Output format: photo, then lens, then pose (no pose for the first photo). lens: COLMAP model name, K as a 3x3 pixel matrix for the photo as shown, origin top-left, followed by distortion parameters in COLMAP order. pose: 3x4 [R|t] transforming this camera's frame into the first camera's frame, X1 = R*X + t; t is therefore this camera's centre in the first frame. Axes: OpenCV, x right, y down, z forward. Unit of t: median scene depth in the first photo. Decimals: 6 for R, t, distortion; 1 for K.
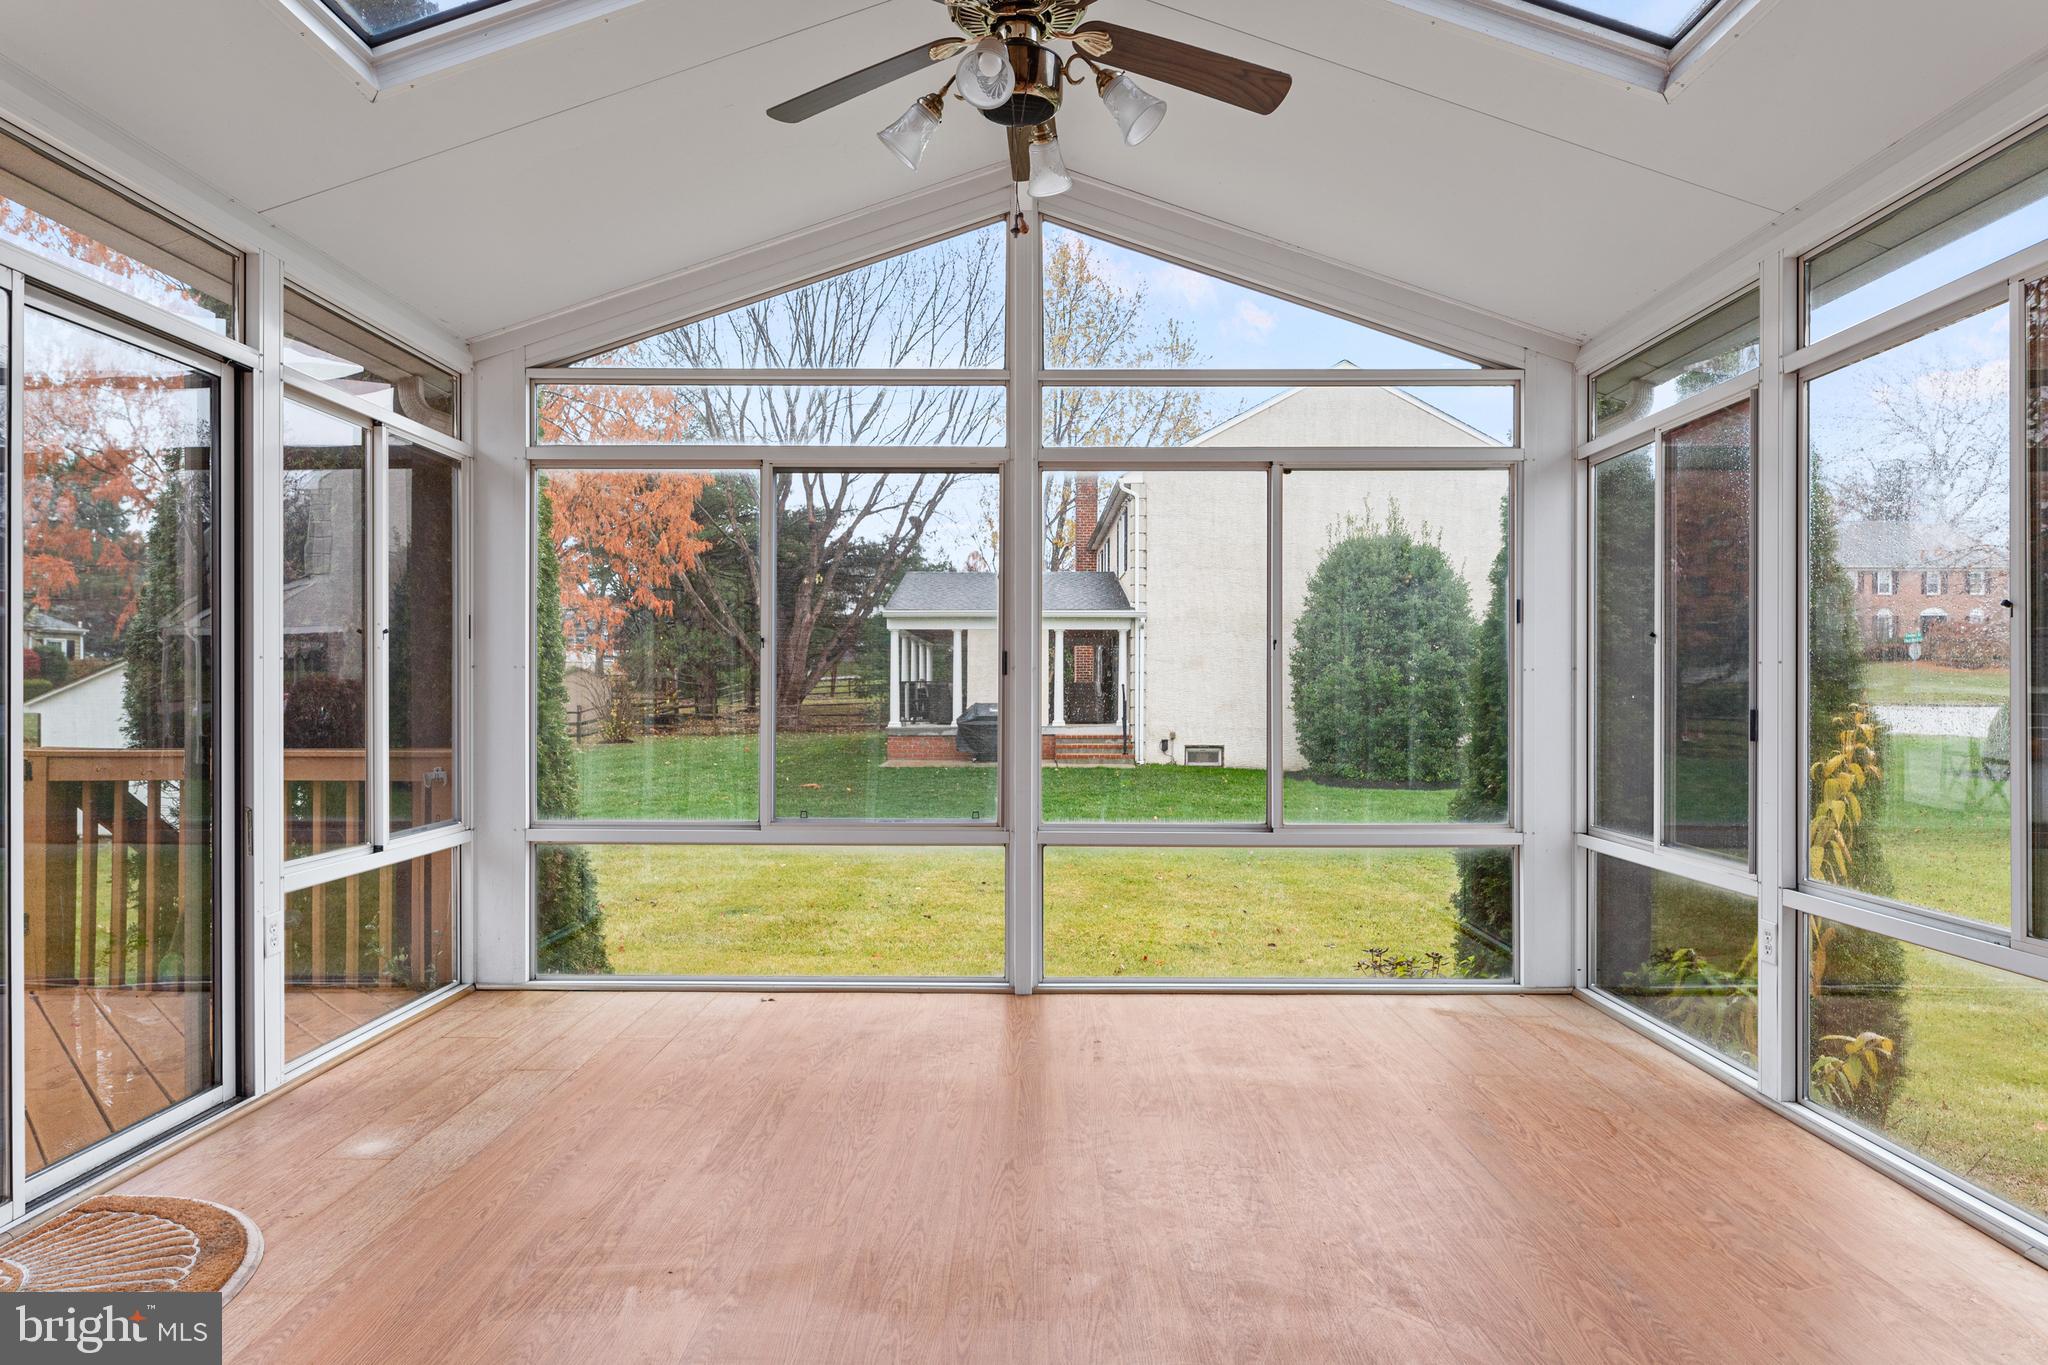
lens RADIAL K [[1159.1, 0, 1024.0], [0, 1159.1, 682.5], [0, 0, 1]] dist [-0.002354, -0.001493]
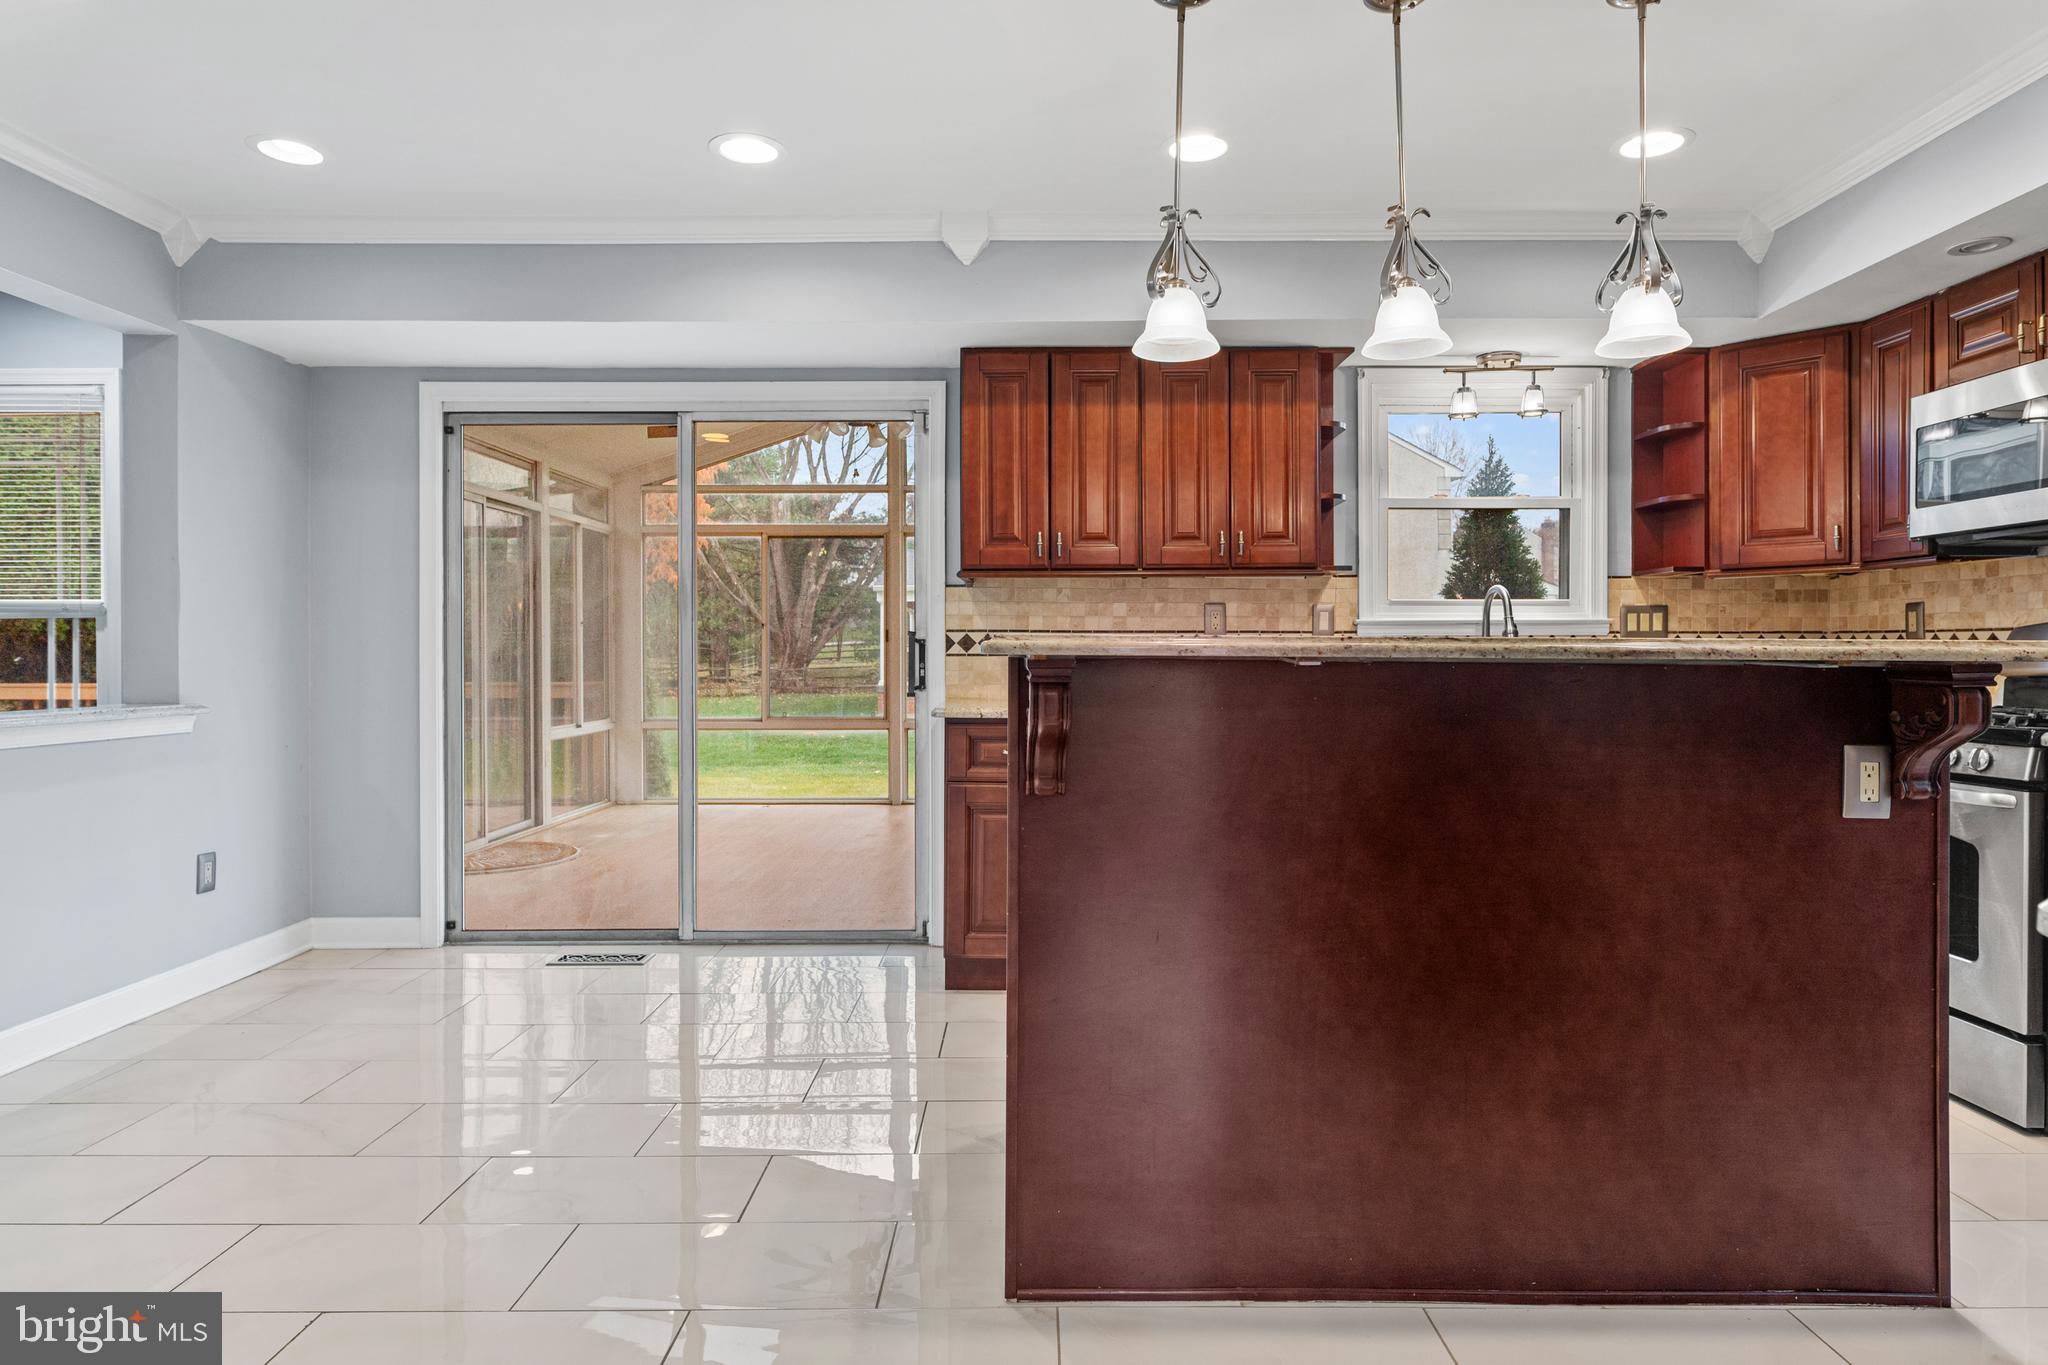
lens RADIAL K [[1159.1, 0, 1024.0], [0, 1159.1, 682.5], [0, 0, 1]] dist [-0.002354, -0.001493]
pose [[0.999957, -0.000366, -0.009300, 0.228060], [0.000648, 0.999539, 0.030339, 0.000807], [0.009285, -0.030344, 0.999496, -0.929908]]
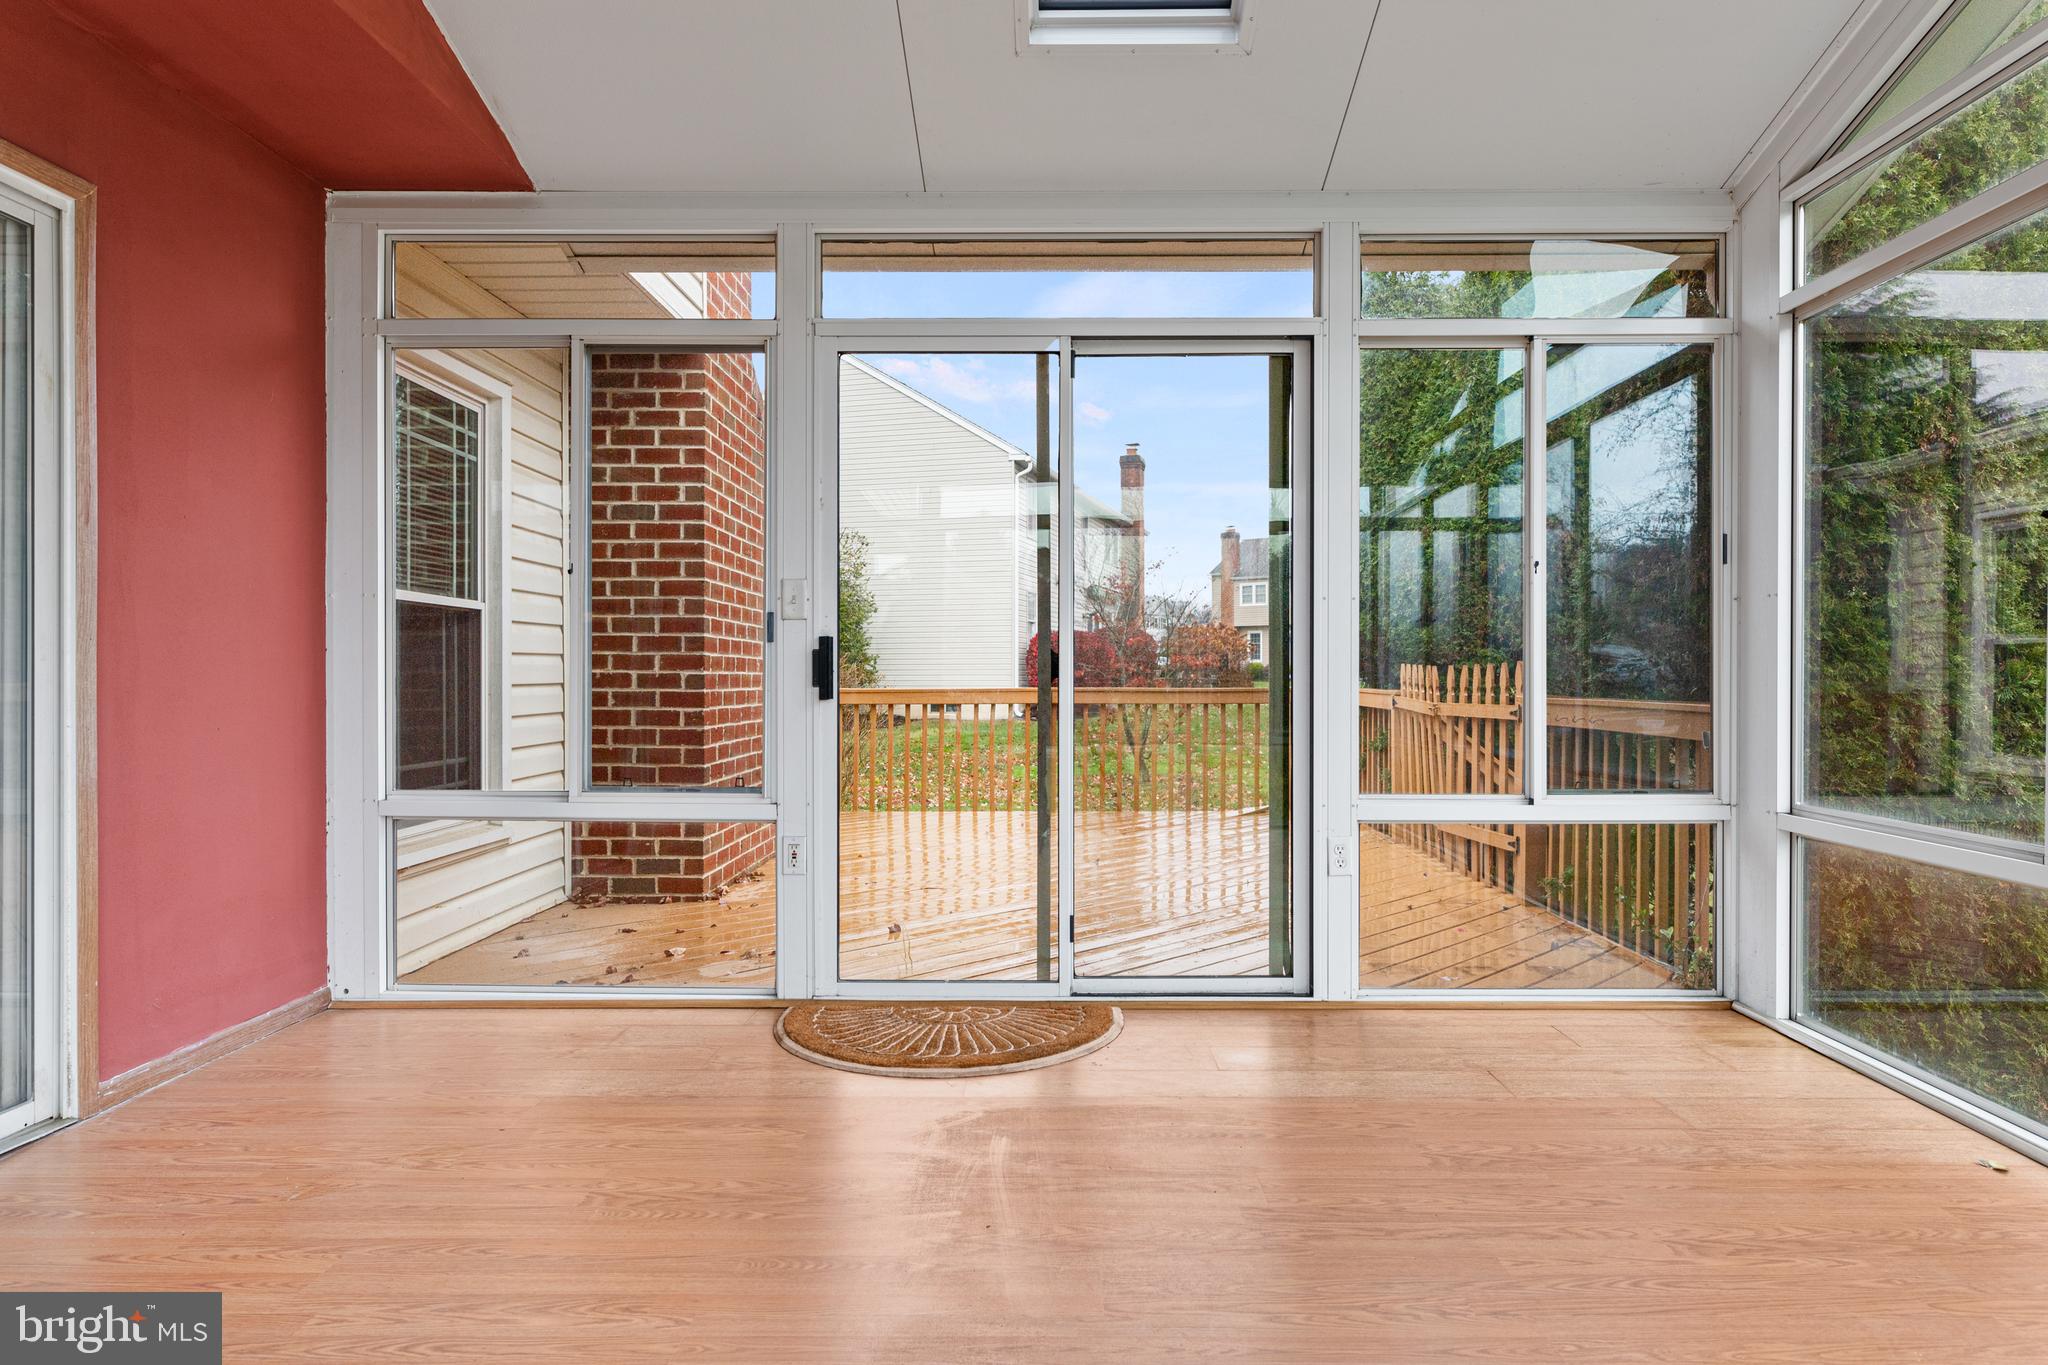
lens RADIAL K [[1159.1, 0, 1024.0], [0, 1159.1, 682.5], [0, 0, 1]] dist [-0.002354, -0.001493]
pose [[0.005983, 0.004009, -0.999974, 0.306007], [0.009321, 0.999948, 0.004064, 0.035250], [0.999939, -0.009345, 0.005945, 0.507858]]
